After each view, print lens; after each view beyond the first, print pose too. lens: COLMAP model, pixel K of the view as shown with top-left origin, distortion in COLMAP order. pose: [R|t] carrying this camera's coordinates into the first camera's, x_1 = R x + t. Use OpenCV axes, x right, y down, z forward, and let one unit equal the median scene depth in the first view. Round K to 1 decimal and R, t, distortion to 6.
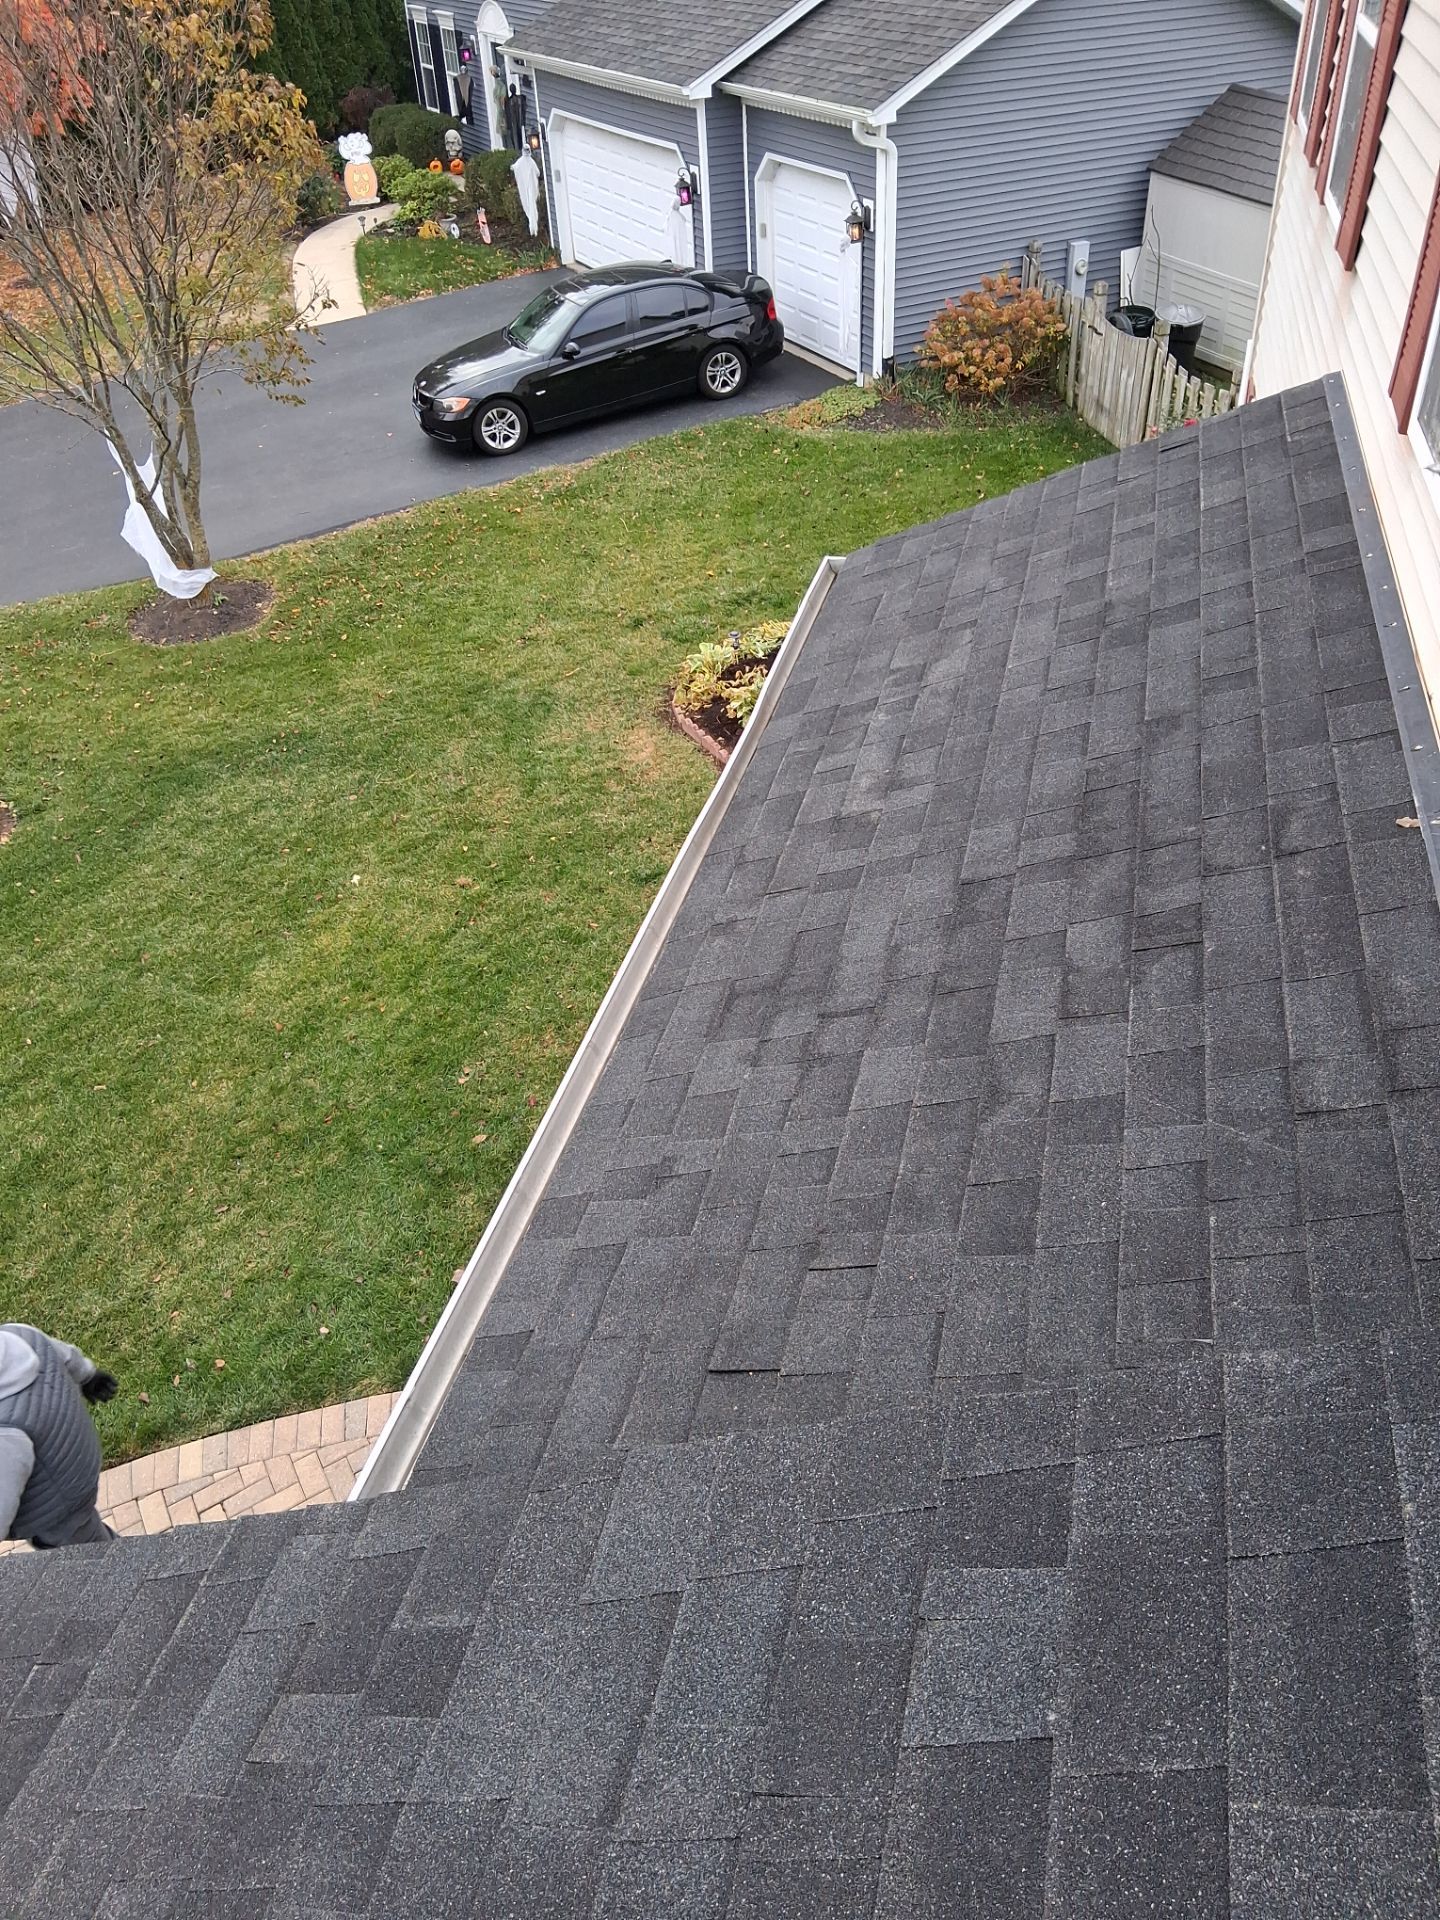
lens RADIAL K [[1444.8, 0, 727.4], [0, 1444.8, 959.6], [0, 0, 1]] dist [0.102524, -0.161445]
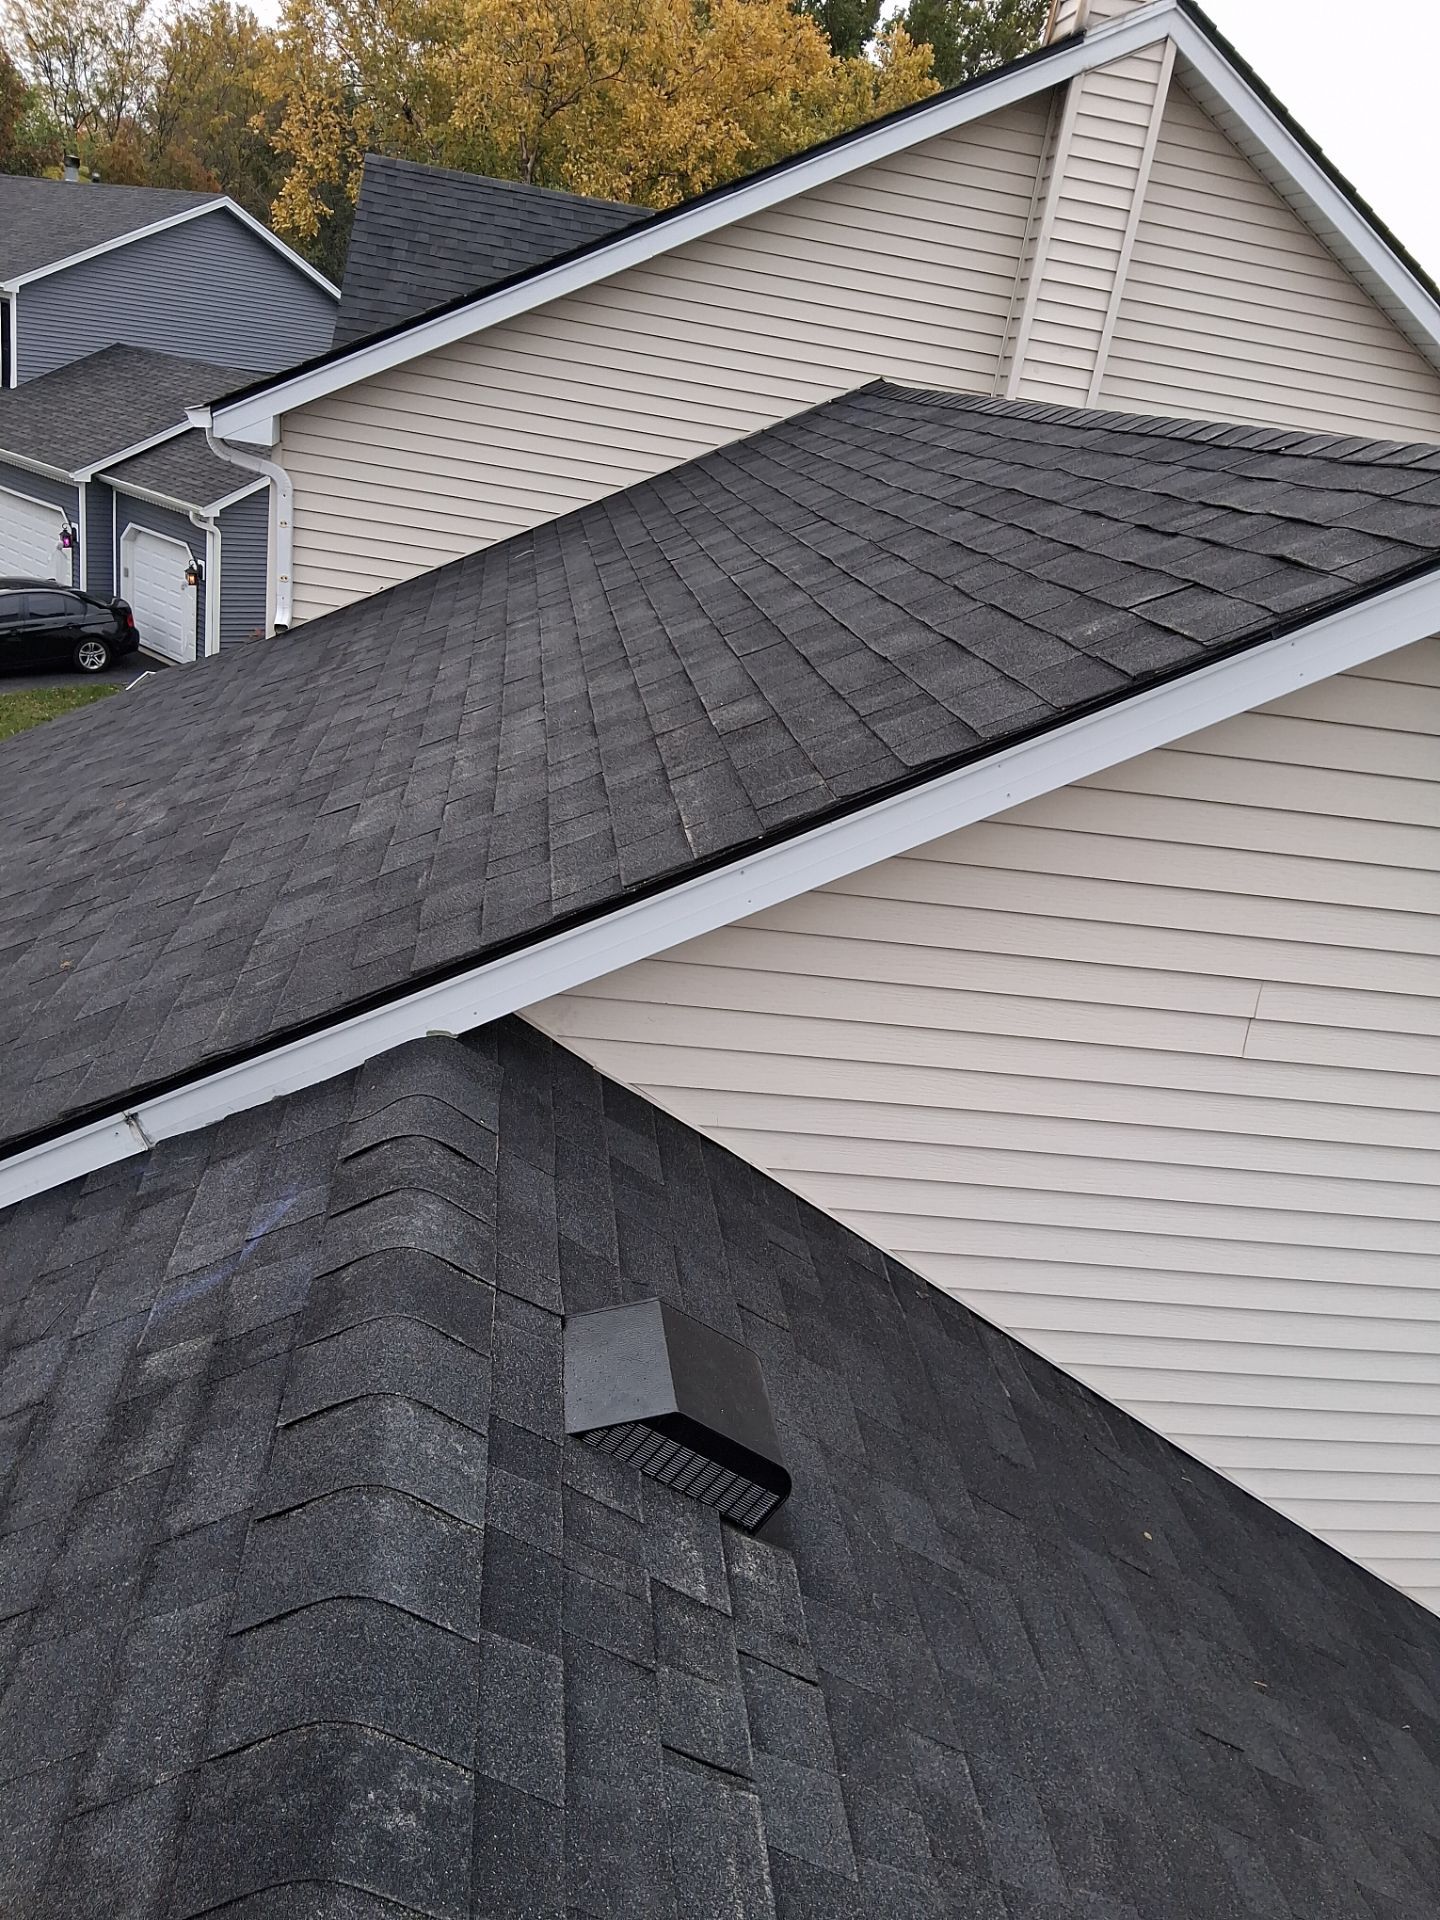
lens RADIAL K [[1422.5, 0, 725.3], [0, 1422.5, 961.4], [0, 0, 1]] dist [0.123946, -0.217492]
pose [[0.912850, 0.040478, 0.406284, -0.000256], [0.060661, 0.970585, -0.232993, 0.256612], [-0.403764, 0.237333, 0.883543, -0.425830]]
